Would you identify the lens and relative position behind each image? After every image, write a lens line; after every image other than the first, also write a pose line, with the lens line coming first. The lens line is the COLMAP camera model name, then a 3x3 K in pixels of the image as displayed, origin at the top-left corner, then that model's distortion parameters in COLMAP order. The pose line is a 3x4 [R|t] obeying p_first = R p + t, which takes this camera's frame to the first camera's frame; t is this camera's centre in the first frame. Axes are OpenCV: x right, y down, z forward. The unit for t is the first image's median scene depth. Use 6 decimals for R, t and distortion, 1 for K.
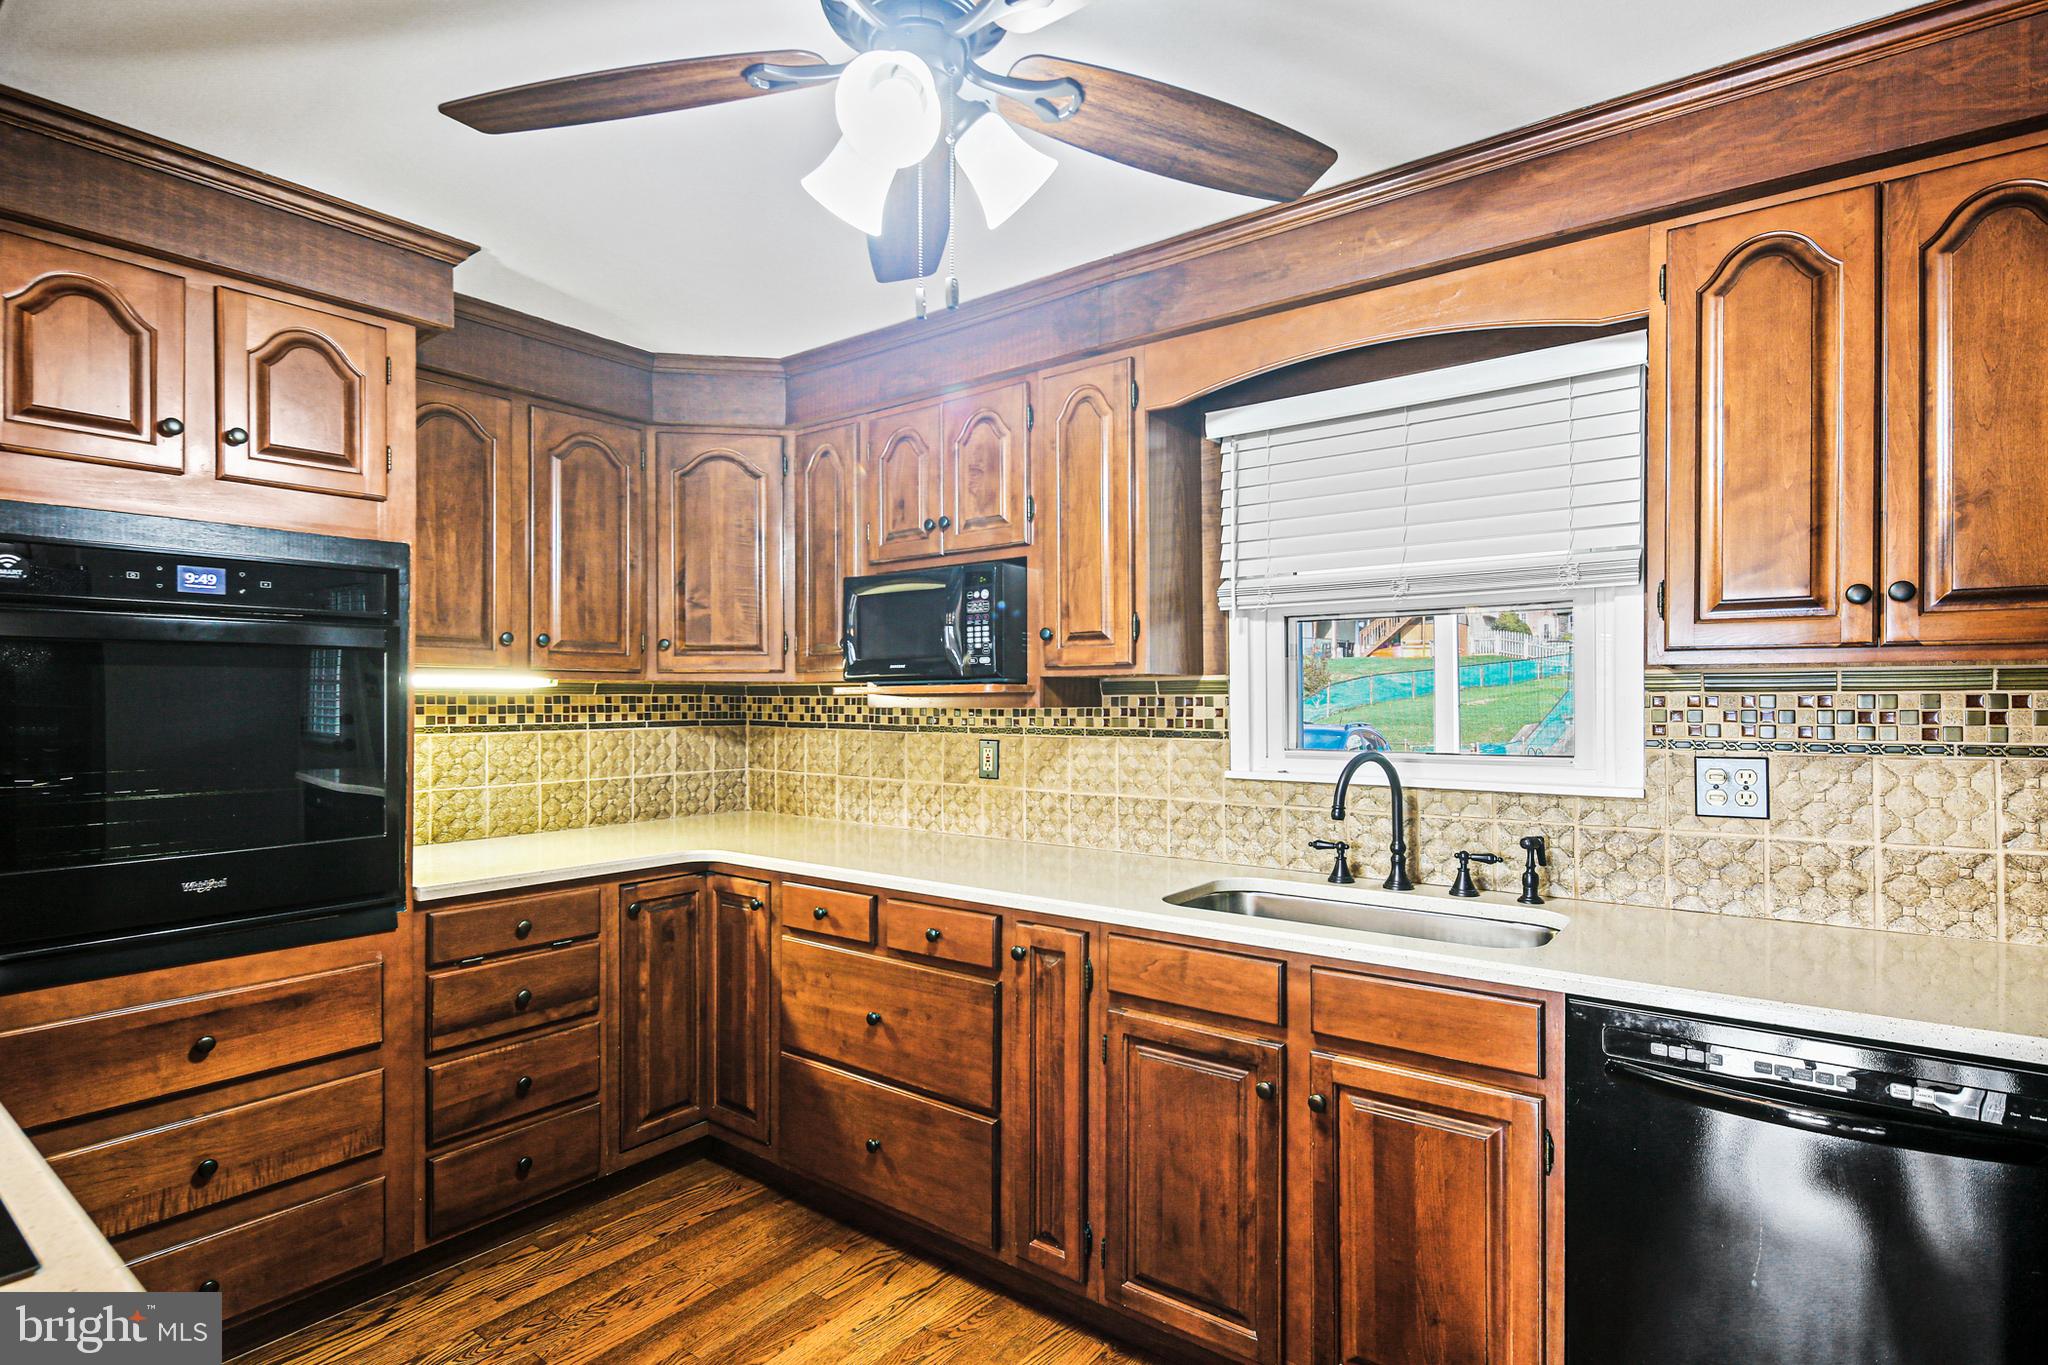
lens RADIAL K [[1012.5, 0, 1033.2], [0, 1012.5, 696.6], [0, 0, 1]] dist [0.005016, -0.003427]
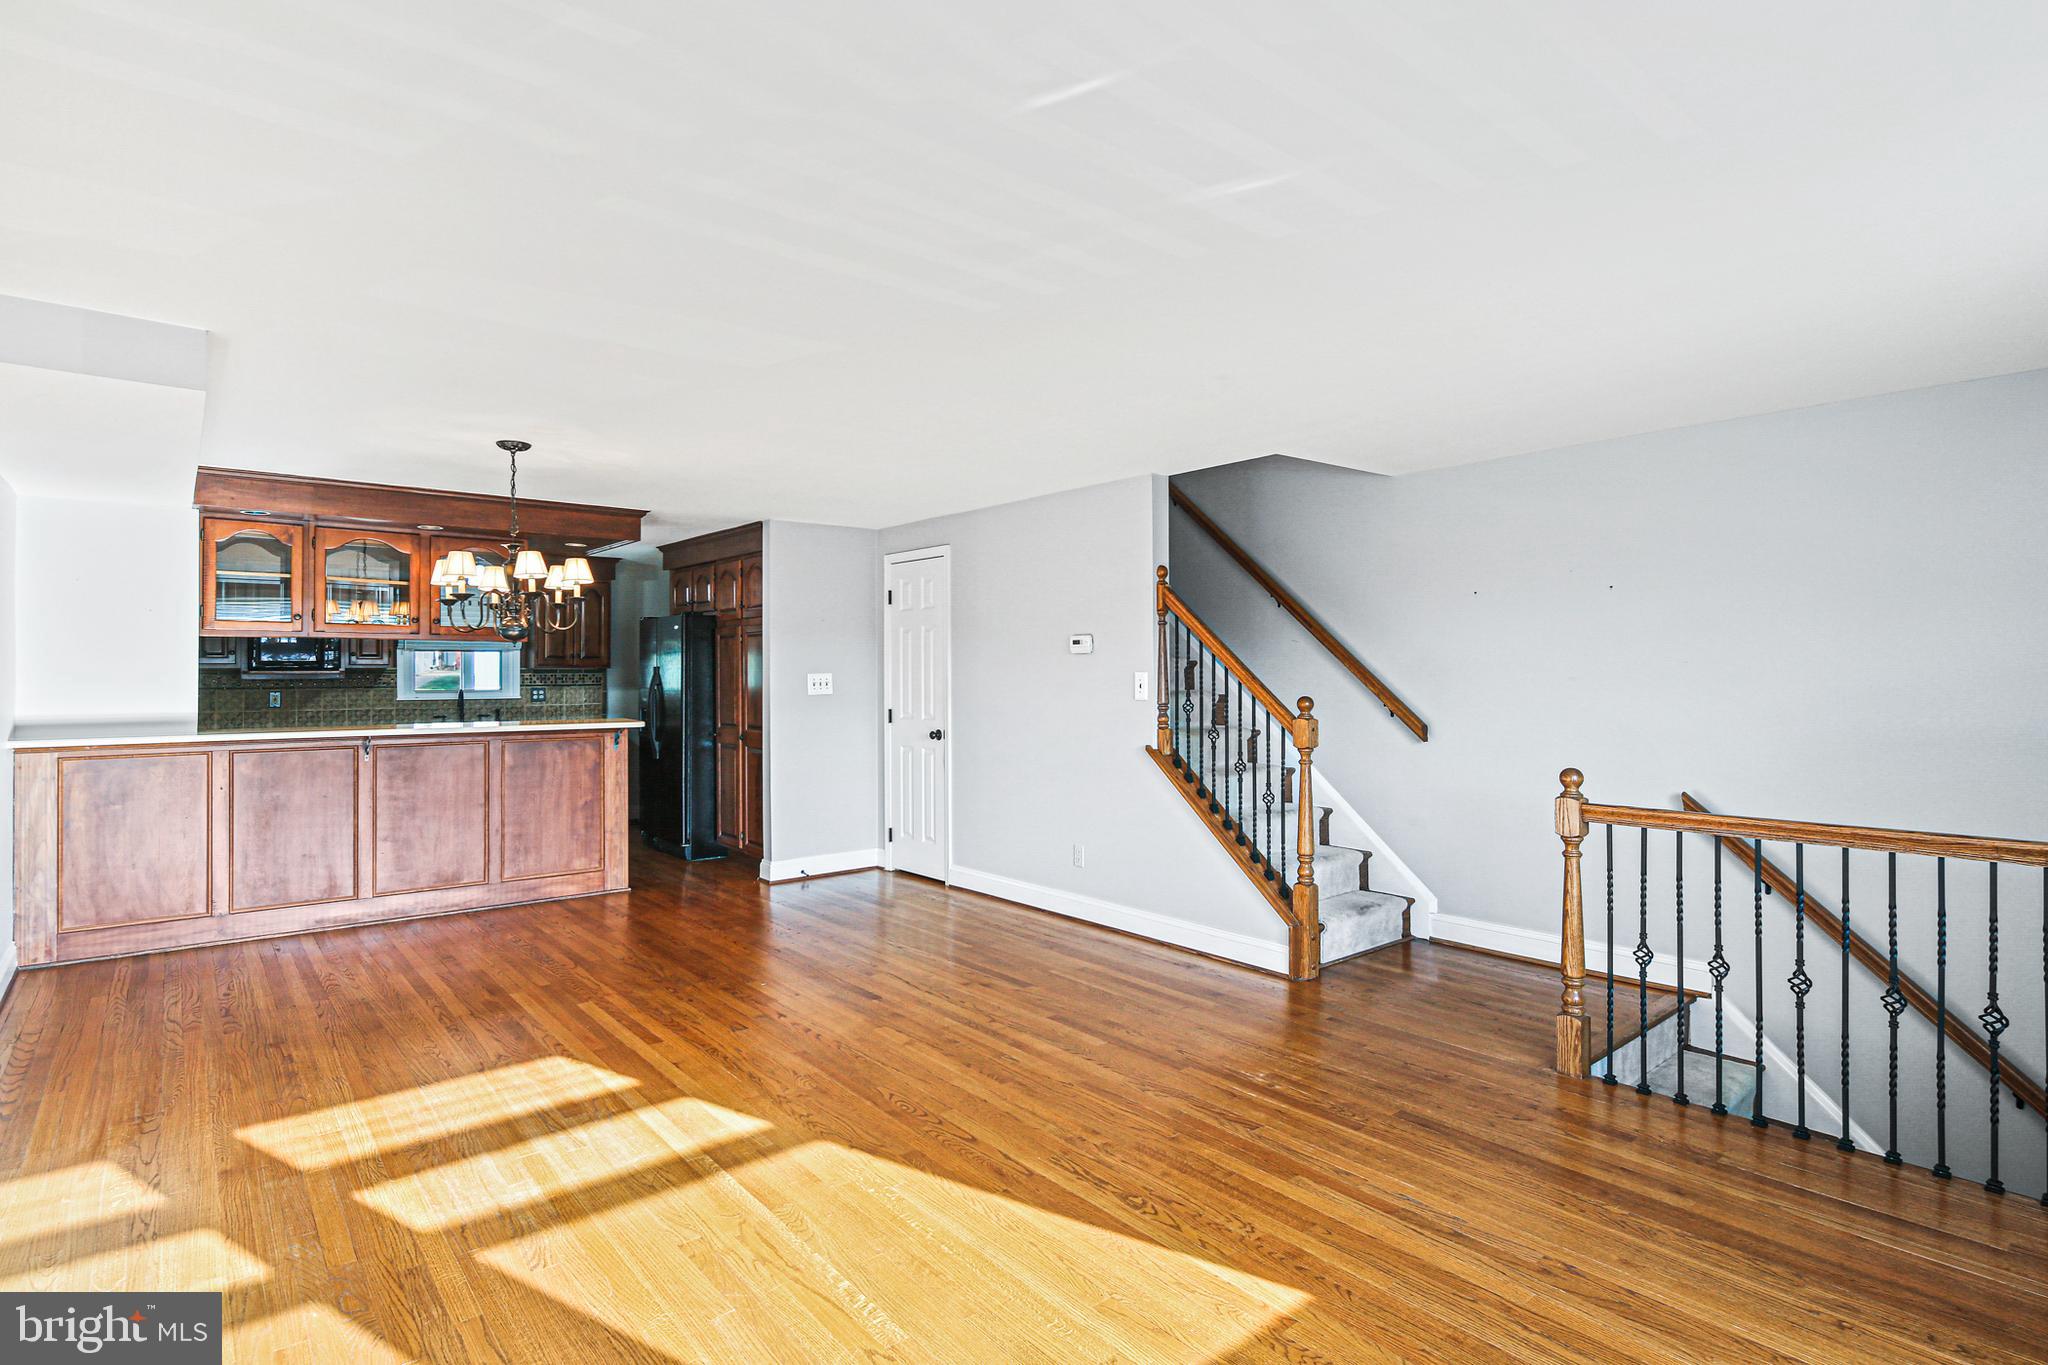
lens RADIAL K [[1012.5, 0, 1043.7], [0, 1012.5, 669.0], [0, 0, 1]] dist [0.005016, -0.003427]
pose [[0.206658, 0.004709, 0.978402, -2.189204], [-0.001411, 0.999989, -0.004514, -0.005400], [-0.978412, -0.000448, 0.206663, -1.433732]]
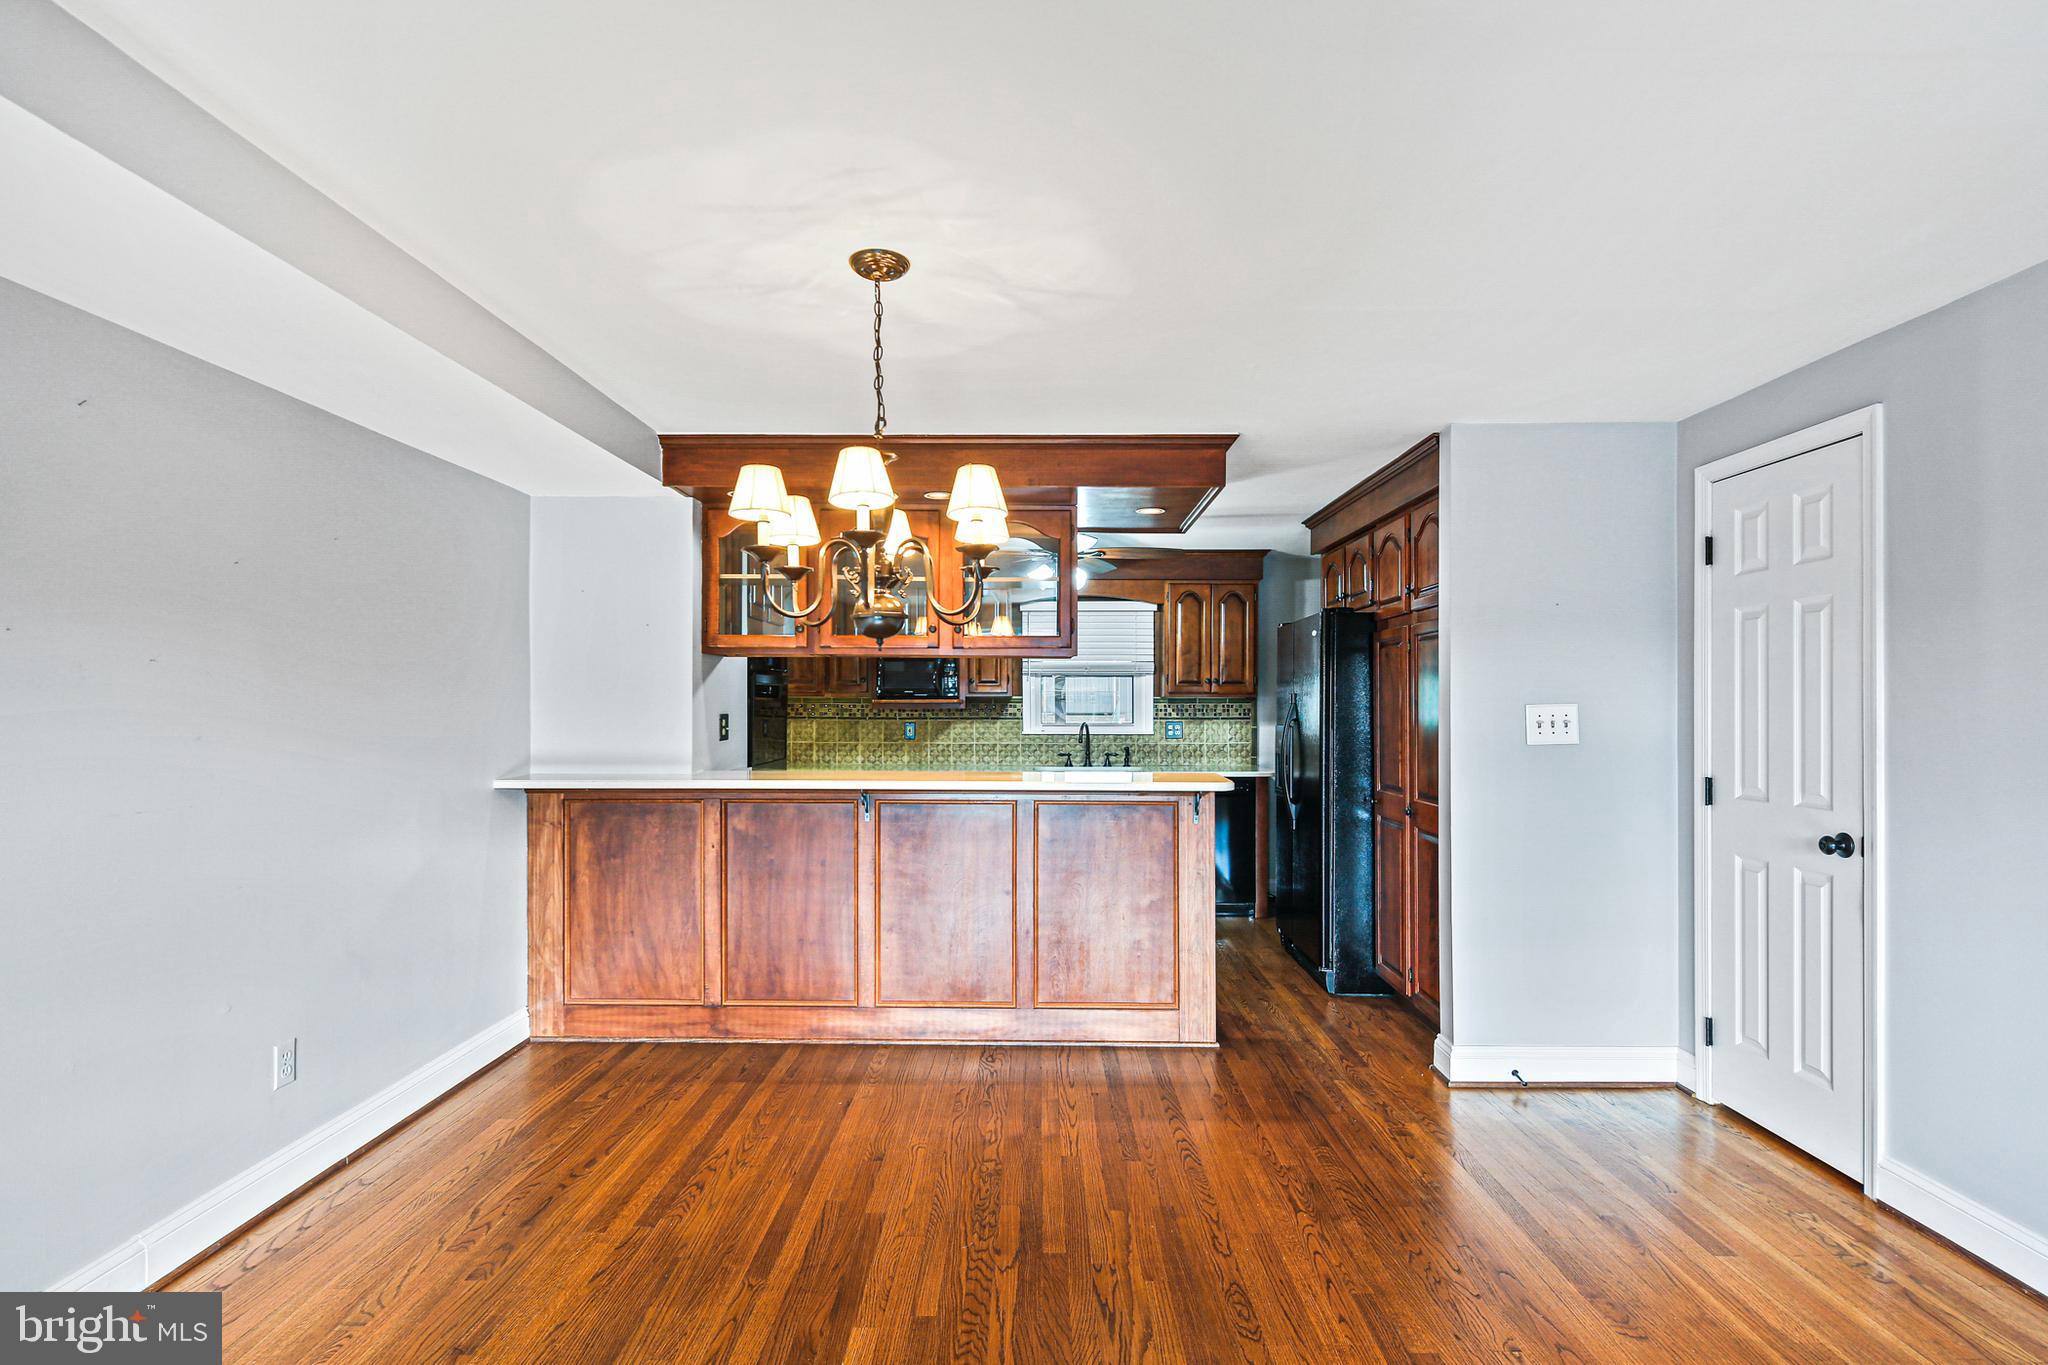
lens RADIAL K [[1012.5, 0, 1028.1], [0, 1012.5, 706.4], [0, 0, 1]] dist [0.005016, -0.003427]
pose [[0.800276, 0.001717, 0.599629, -1.263651], [-0.004696, 0.999983, 0.003403, -0.003282], [-0.599613, -0.005539, 0.800271, -1.052954]]
